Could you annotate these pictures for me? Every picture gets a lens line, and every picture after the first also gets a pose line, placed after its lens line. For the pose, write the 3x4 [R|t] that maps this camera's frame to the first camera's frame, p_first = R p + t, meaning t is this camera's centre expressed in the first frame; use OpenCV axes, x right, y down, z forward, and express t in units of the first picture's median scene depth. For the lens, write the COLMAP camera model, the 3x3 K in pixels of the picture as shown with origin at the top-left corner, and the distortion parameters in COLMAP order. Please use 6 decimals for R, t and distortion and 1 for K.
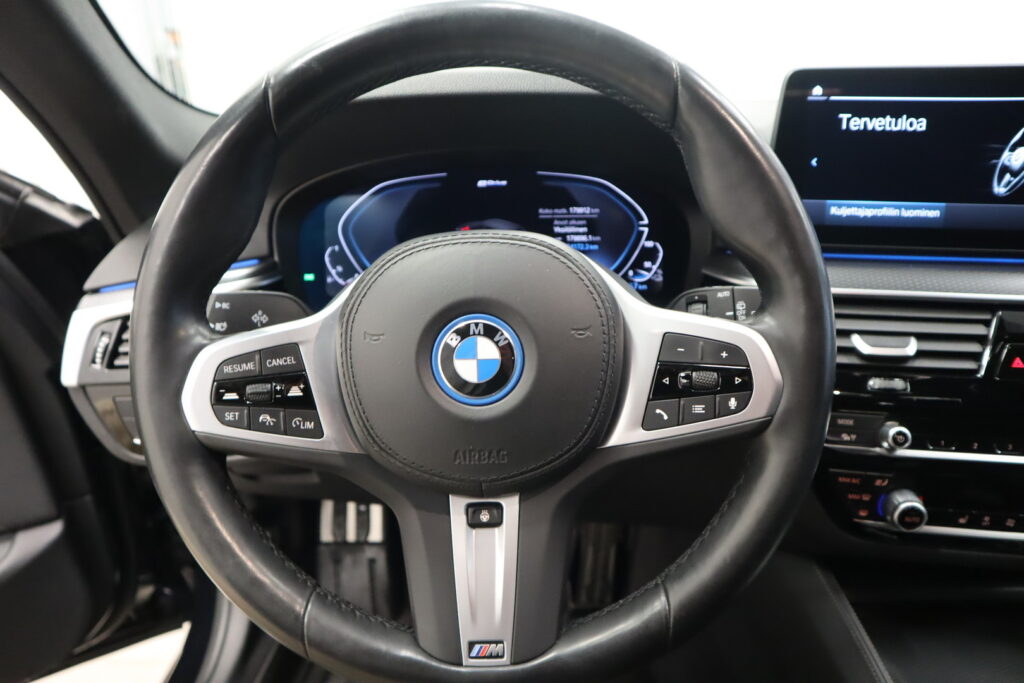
lens RADIAL K [[707.9, 0, 512.0], [0, 707.9, 341.5], [0, 0, 1]] dist [-0.098923, 0.044488]
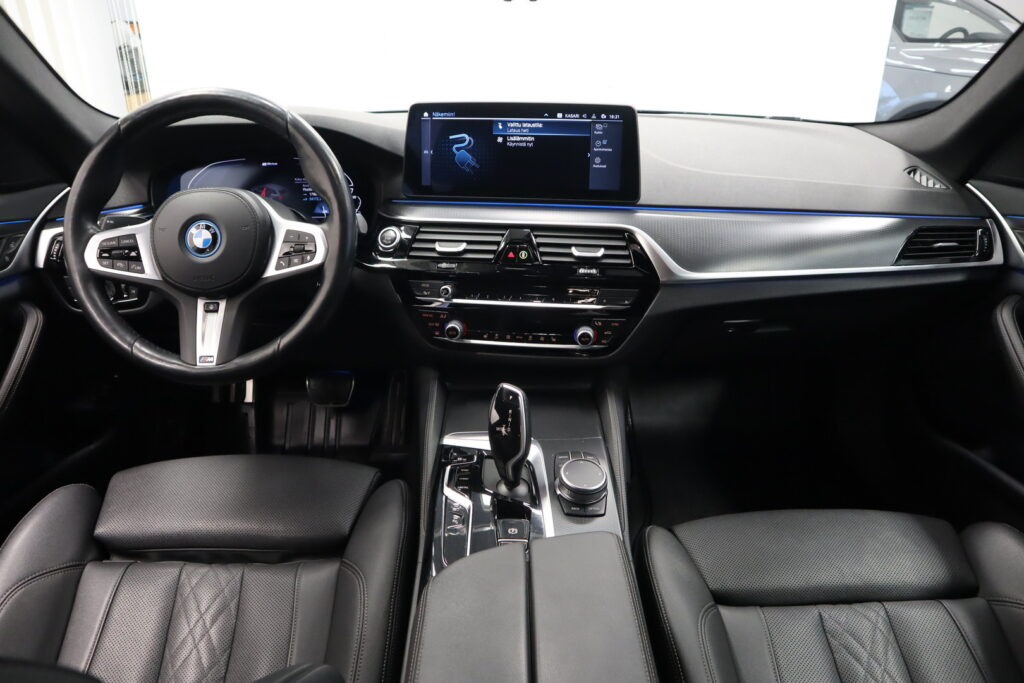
lens RADIAL K [[707.9, 0, 512.0], [0, 707.9, 341.5], [0, 0, 1]] dist [-0.098923, 0.044488]
pose [[0.999944, 0.008808, 0.005925, 0.714987], [-0.008997, 0.999425, 0.032697, 0.207502], [-0.005634, -0.032749, 0.999448, -1.002959]]
